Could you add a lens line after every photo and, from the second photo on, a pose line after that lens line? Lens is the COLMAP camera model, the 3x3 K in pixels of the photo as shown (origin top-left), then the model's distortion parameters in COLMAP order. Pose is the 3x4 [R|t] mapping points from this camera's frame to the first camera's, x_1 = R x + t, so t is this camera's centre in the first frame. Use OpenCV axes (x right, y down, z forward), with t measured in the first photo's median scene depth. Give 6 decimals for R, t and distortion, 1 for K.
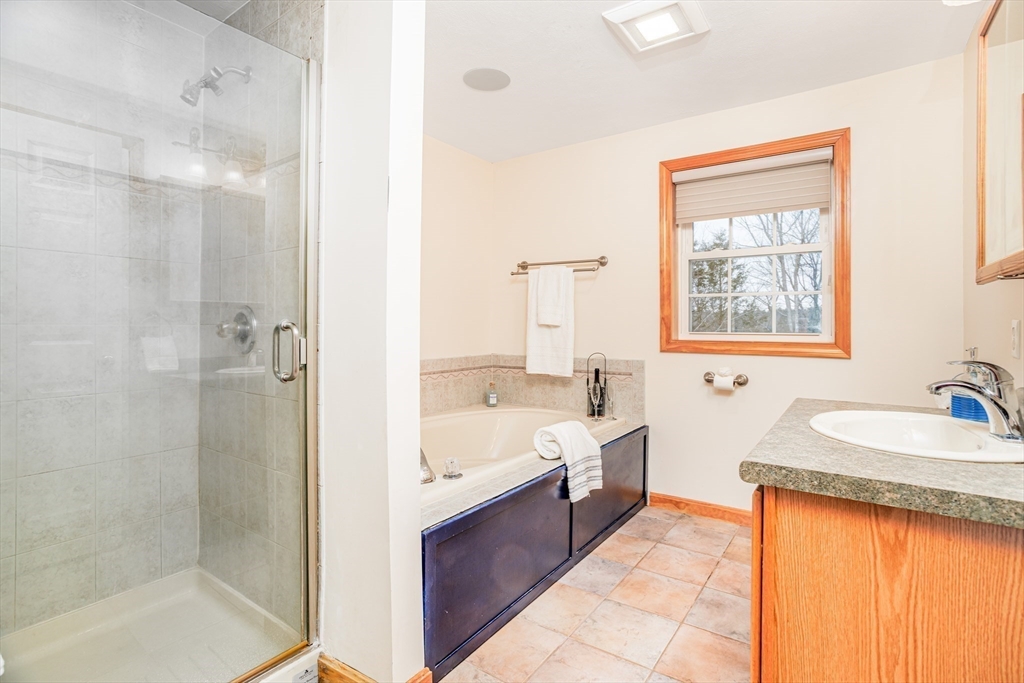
lens RADIAL K [[509.7, 0, 514.3], [0, 509.7, 333.9], [0, 0, 1]] dist [-0.001761, 0.001443]
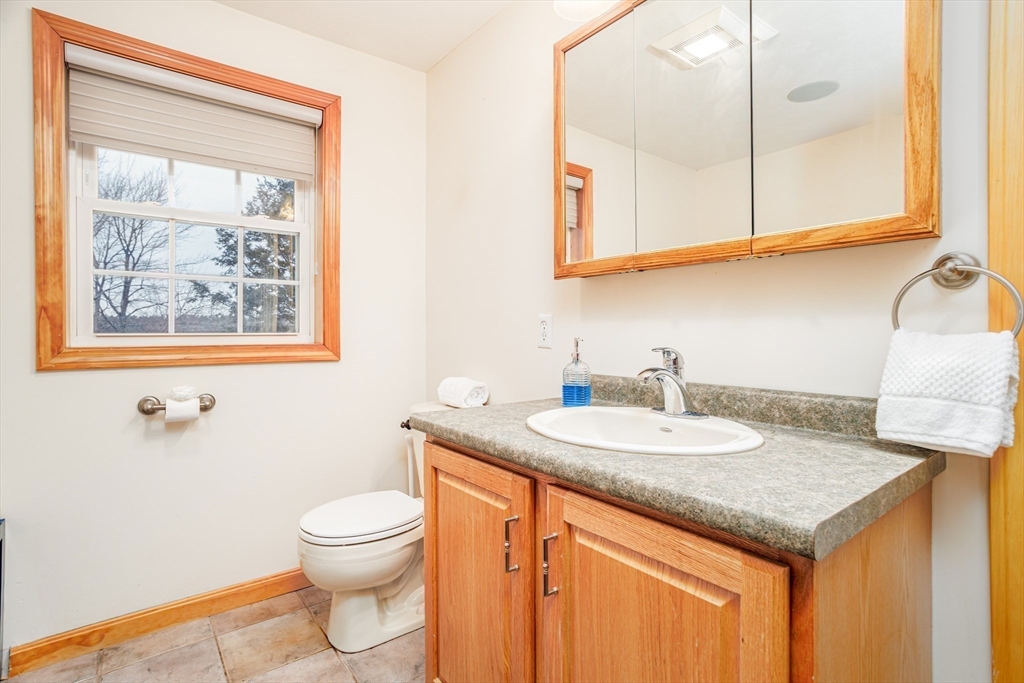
lens RADIAL K [[509.7, 0, 514.1], [0, 509.7, 332.9], [0, 0, 1]] dist [-0.001761, 0.001443]
pose [[0.277074, -0.010034, 0.960796, -0.088163], [0.019475, 0.999799, 0.004825, 0.002219], [-0.960651, 0.017375, 0.277214, 0.397927]]
